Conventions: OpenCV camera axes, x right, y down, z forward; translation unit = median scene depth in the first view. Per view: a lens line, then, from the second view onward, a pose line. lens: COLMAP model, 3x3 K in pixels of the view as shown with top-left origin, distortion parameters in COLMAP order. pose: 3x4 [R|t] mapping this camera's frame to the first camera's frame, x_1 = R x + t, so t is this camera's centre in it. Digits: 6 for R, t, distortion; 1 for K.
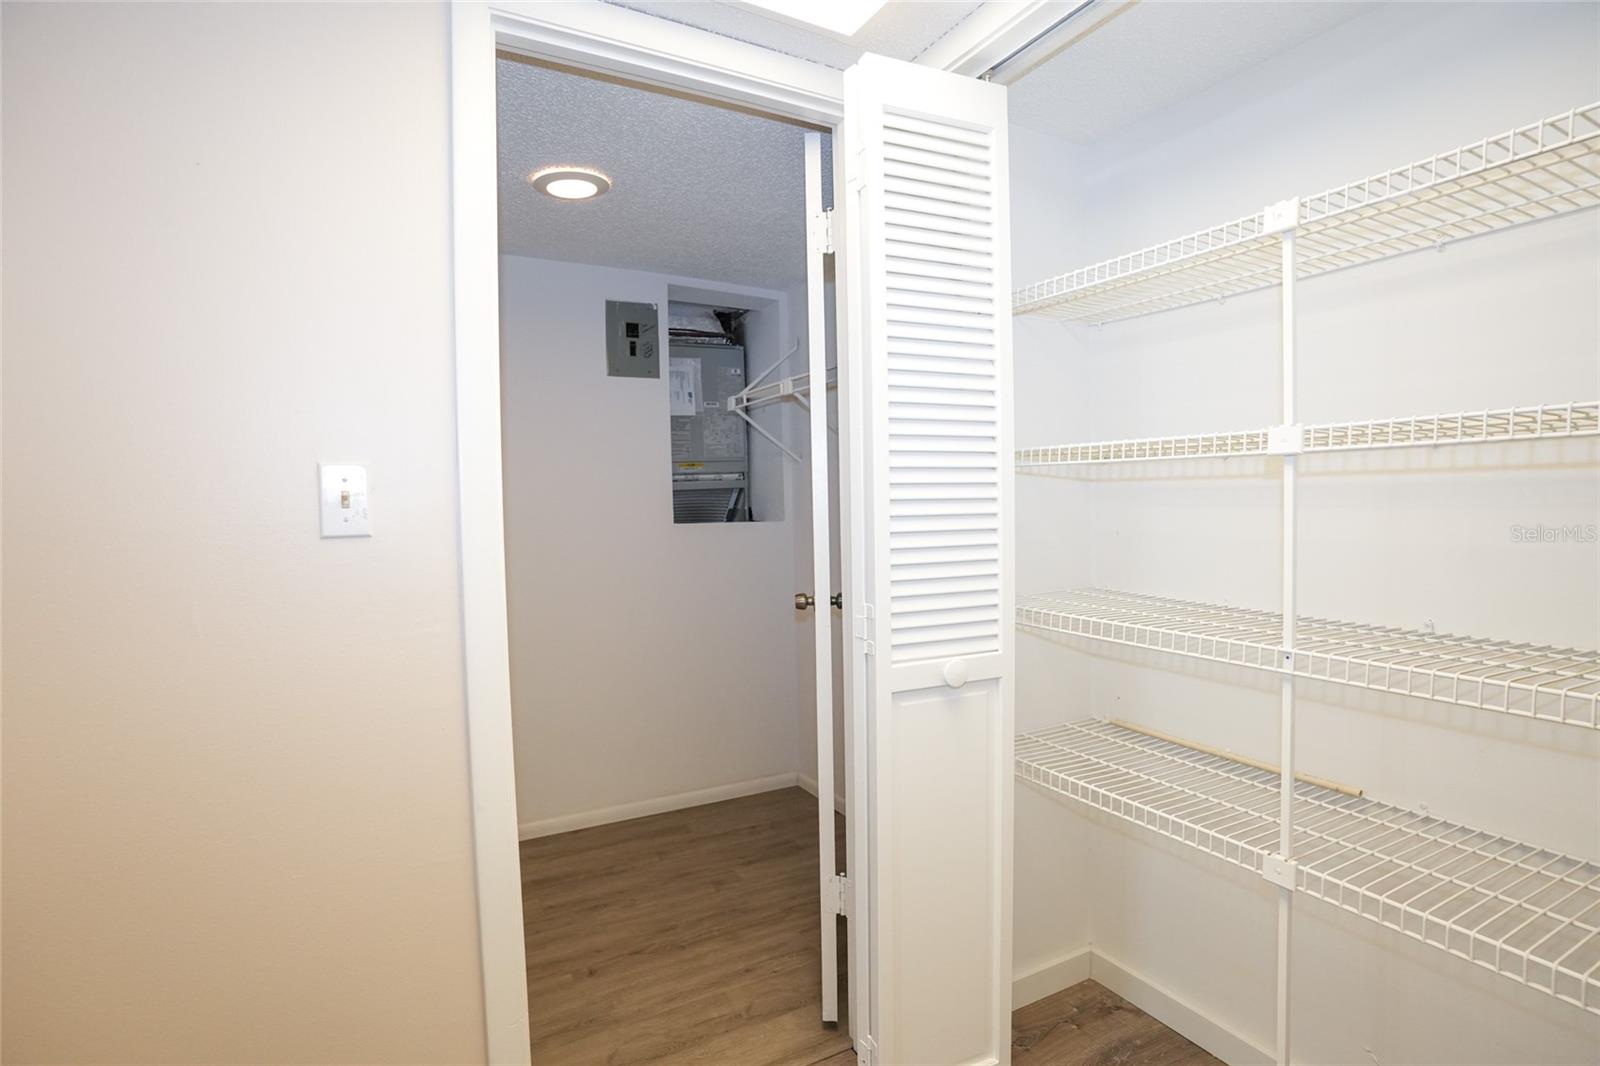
lens RADIAL K [[791.7, 0, 799.7], [0, 791.7, 534.0], [0, 0, 1]] dist [-0.014574, 0.003411]
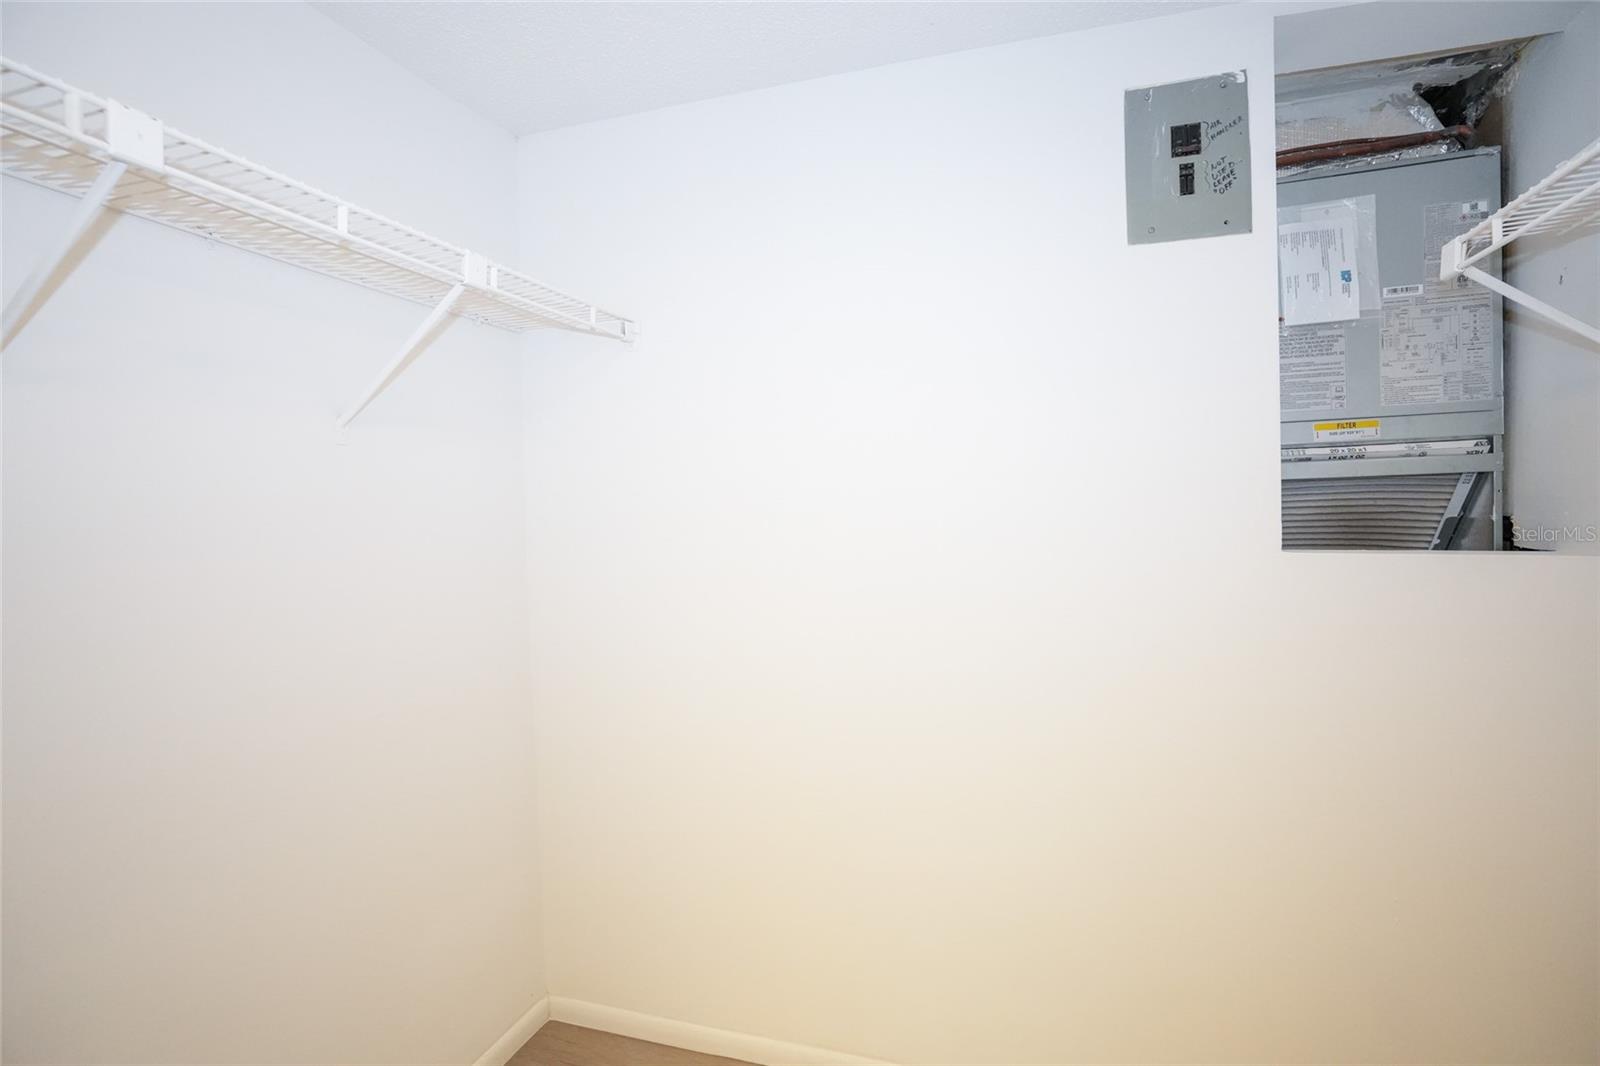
lens RADIAL K [[791.7, 0, 791.8], [0, 791.7, 516.2], [0, 0, 1]] dist [-0.014574, 0.003411]
pose [[0.692868, 0.025102, -0.720627, -0.026299], [-0.033846, 0.999424, 0.002271, -0.022694], [0.720269, 0.022817, 0.693319, 0.439768]]
